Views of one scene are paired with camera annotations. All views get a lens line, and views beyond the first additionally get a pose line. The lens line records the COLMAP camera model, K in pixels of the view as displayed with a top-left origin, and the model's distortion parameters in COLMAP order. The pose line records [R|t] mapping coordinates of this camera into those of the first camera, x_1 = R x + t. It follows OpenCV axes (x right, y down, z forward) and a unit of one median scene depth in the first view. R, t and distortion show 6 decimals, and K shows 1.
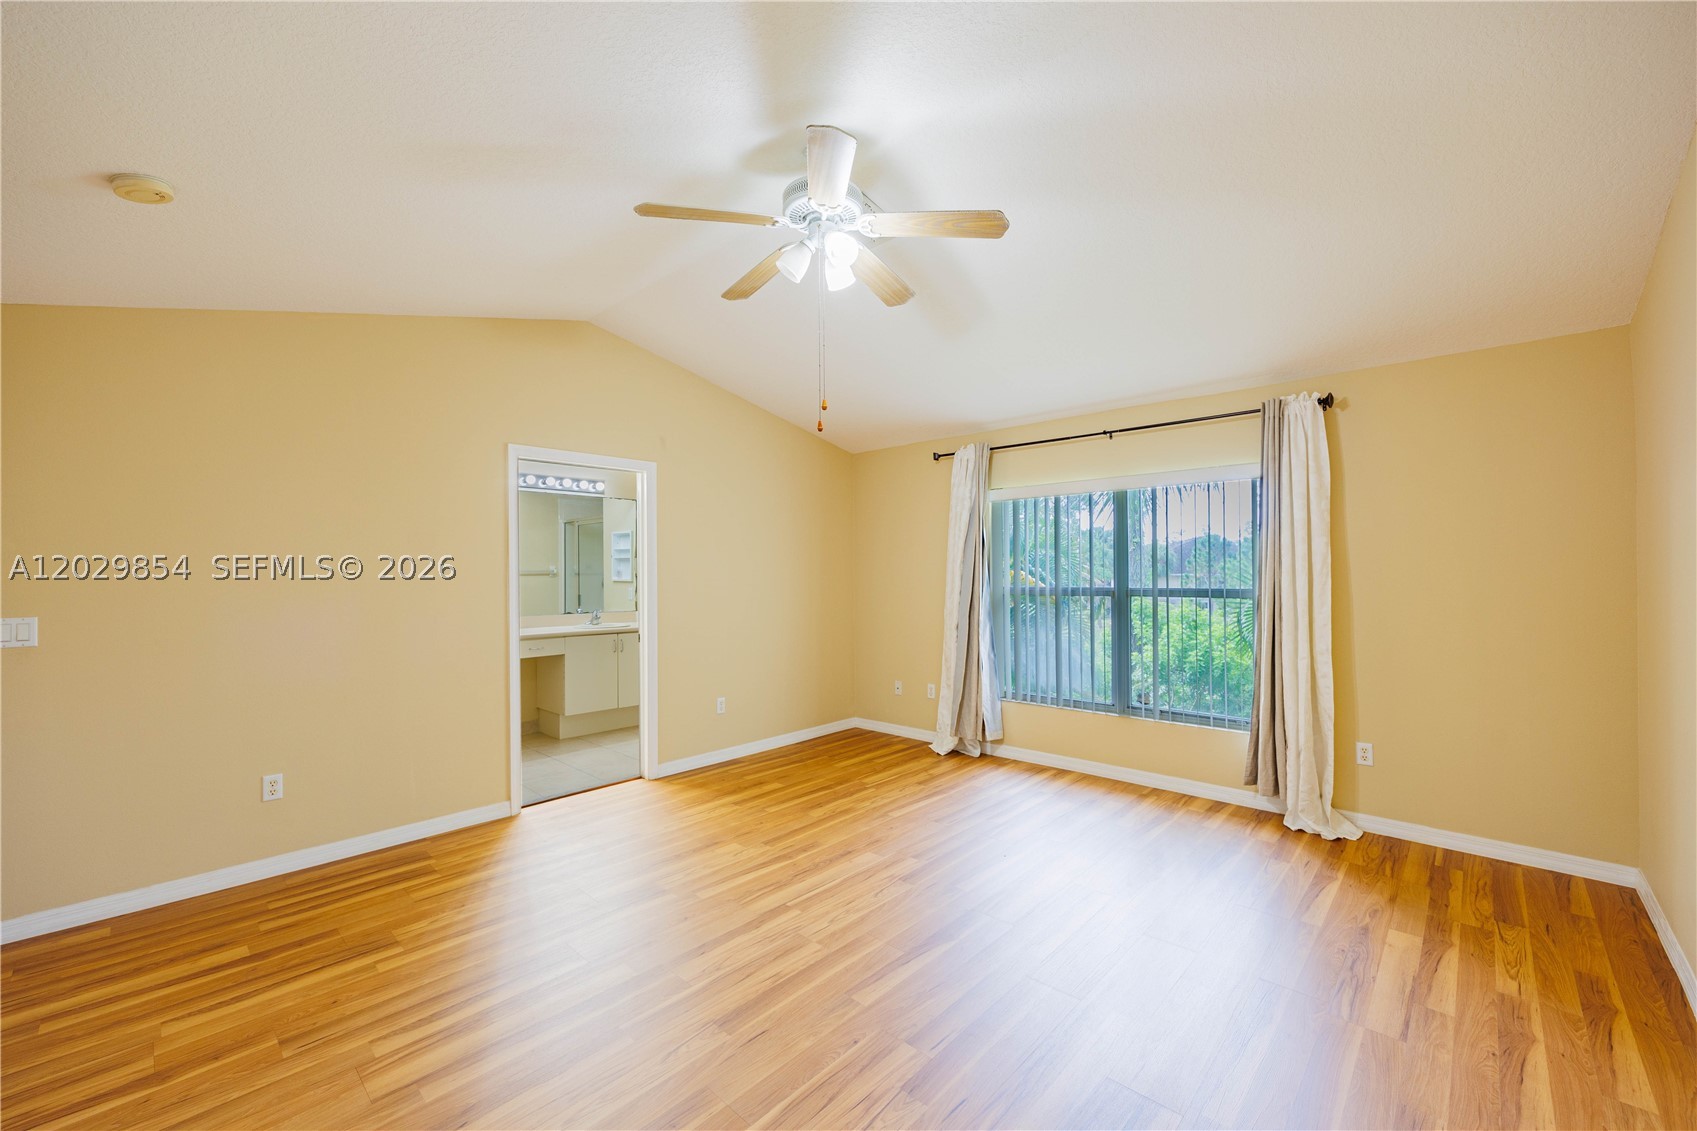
lens RADIAL K [[677.3, 0, 848.5], [0, 677.3, 565.5], [0, 0, 1]] dist [0.000304, -0.000306]
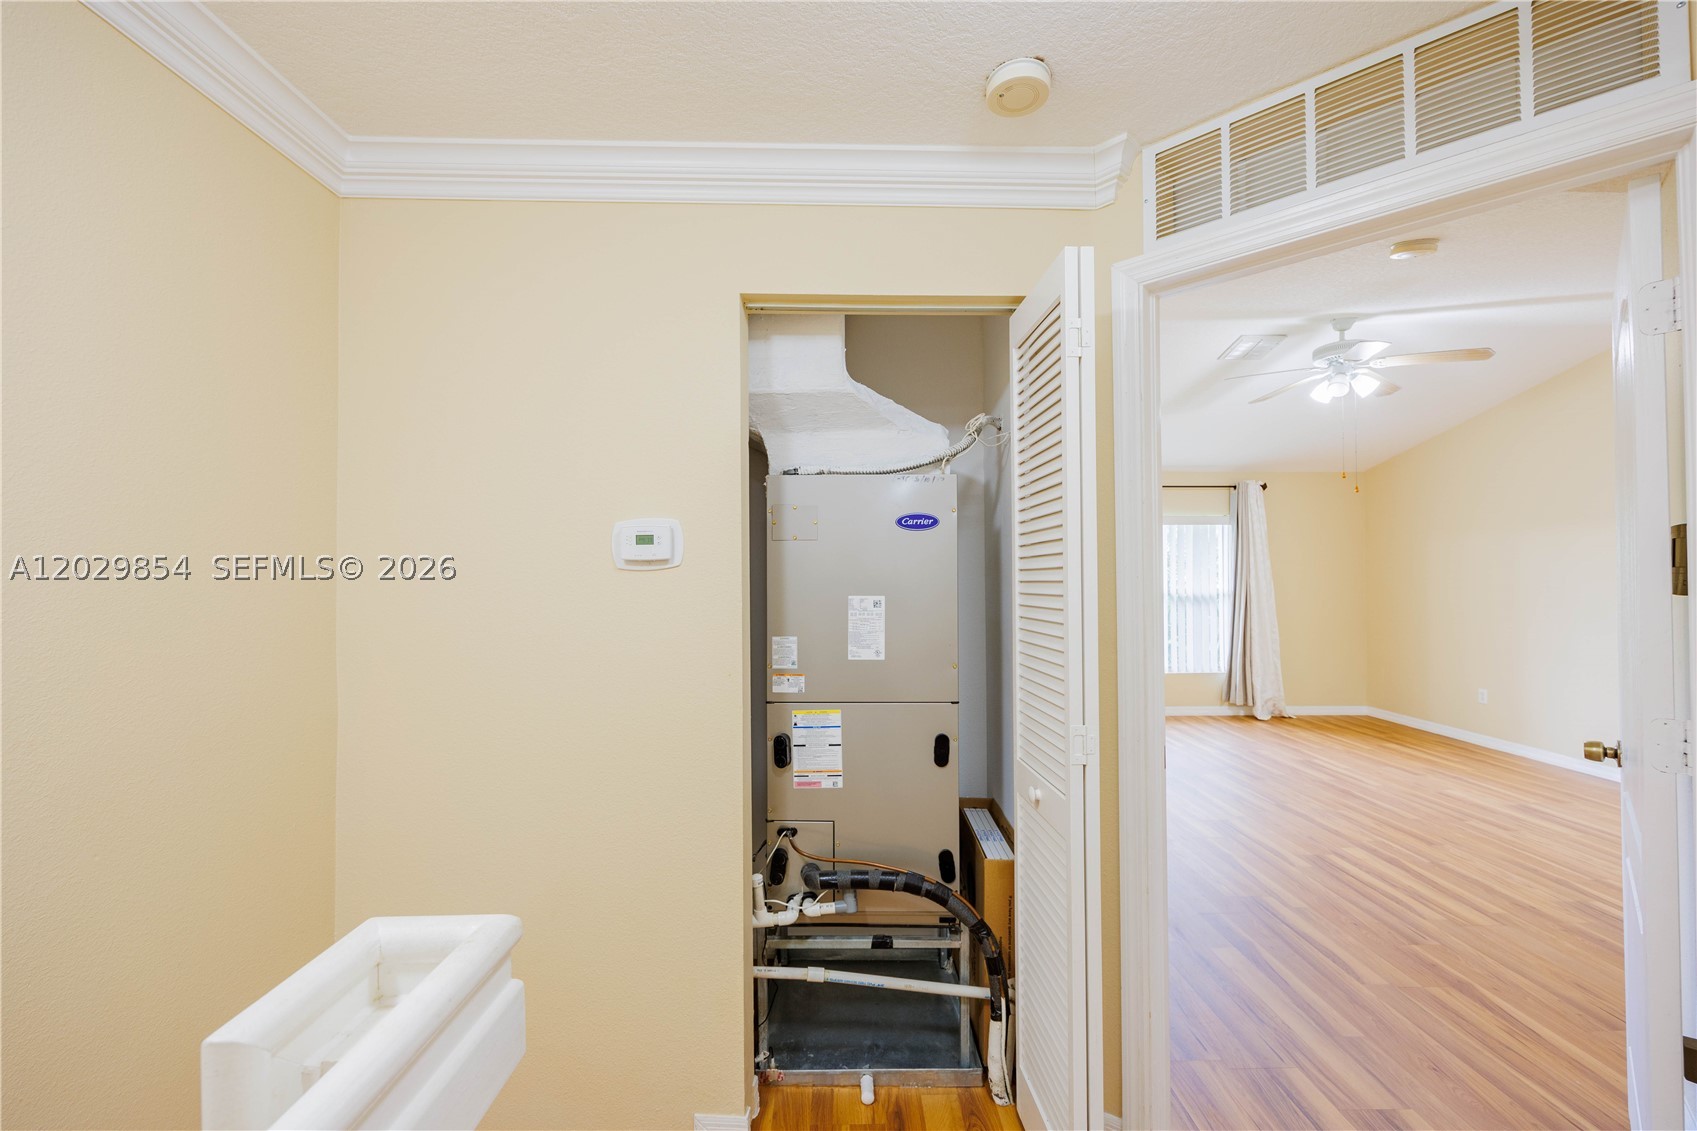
lens RADIAL K [[677.3, 0, 848.5], [0, 677.3, 565.5], [0, 0, 1]] dist [0.000304, -0.000306]
pose [[0.714601, 0.016577, 0.699336, -1.546953], [-0.008243, 0.999849, -0.015277, 0.011558], [-0.699484, 0.005153, 0.714630, 0.513526]]
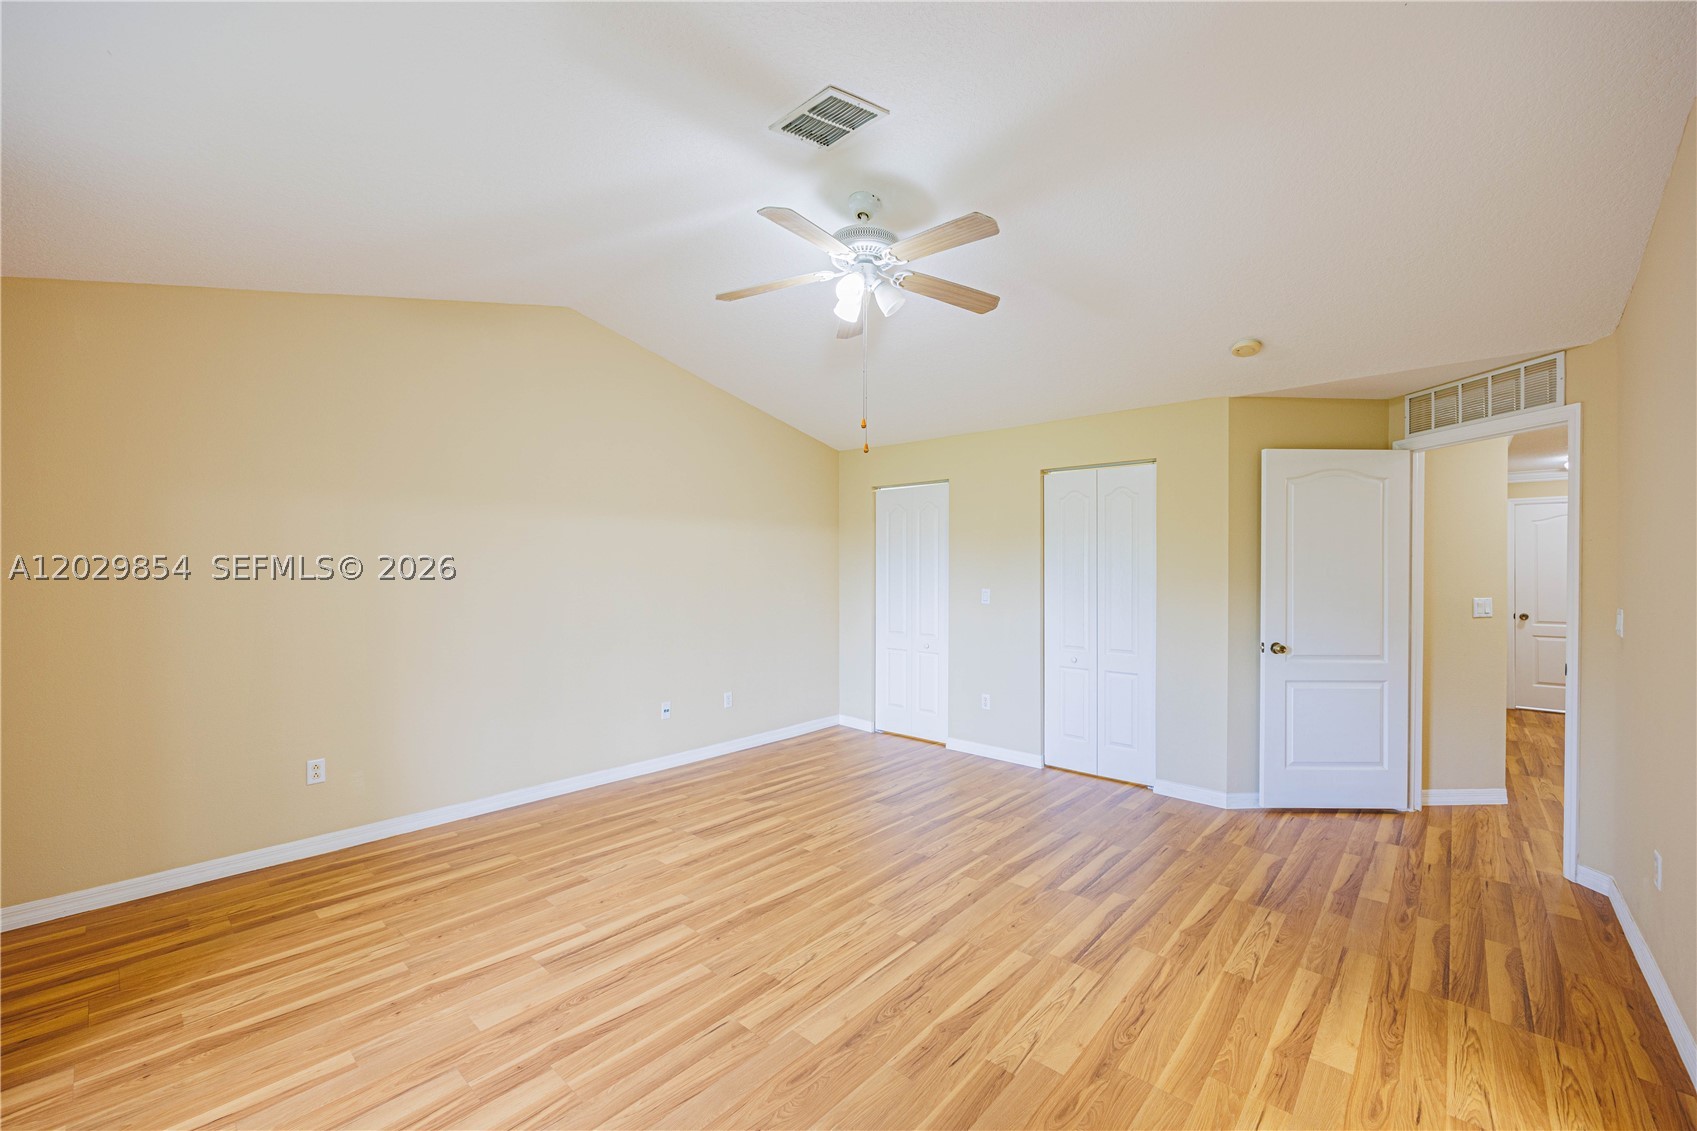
lens RADIAL K [[677.3, 0, 848.5], [0, 677.3, 565.5], [0, 0, 1]] dist [0.000304, -0.000306]
pose [[-0.999760, 0.004606, -0.021438, 0.011893], [0.004898, 0.999895, -0.013615, 0.014002], [0.021373, -0.013716, -0.999677, 1.639273]]
